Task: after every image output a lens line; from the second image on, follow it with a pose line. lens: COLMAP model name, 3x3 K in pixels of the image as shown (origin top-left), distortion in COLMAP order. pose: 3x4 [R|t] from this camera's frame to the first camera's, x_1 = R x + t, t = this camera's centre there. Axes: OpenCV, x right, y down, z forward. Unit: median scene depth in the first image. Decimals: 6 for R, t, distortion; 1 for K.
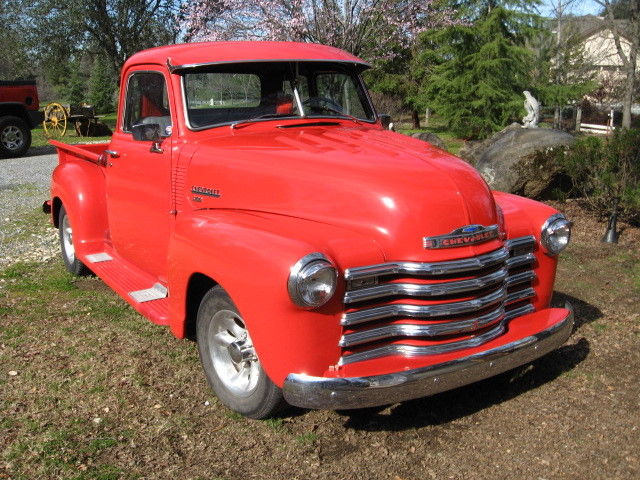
lens RADIAL K [[664.4, 0, 319.0], [0, 664.4, 239.6], [0, 0, 1]] dist [-0.103671, 0.000000]
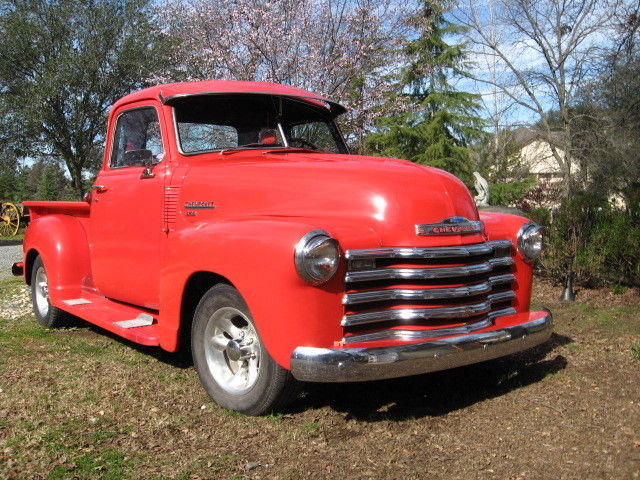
lens RADIAL K [[664.4, 0, 321.0], [0, 664.4, 240.3], [0, 0, 1]] dist [-0.103671, 0.000000]
pose [[0.996389, -0.013228, 0.083869, -0.070432], [0.027408, 0.985018, -0.170261, 0.167329], [-0.080360, 0.171945, 0.981823, -0.027503]]
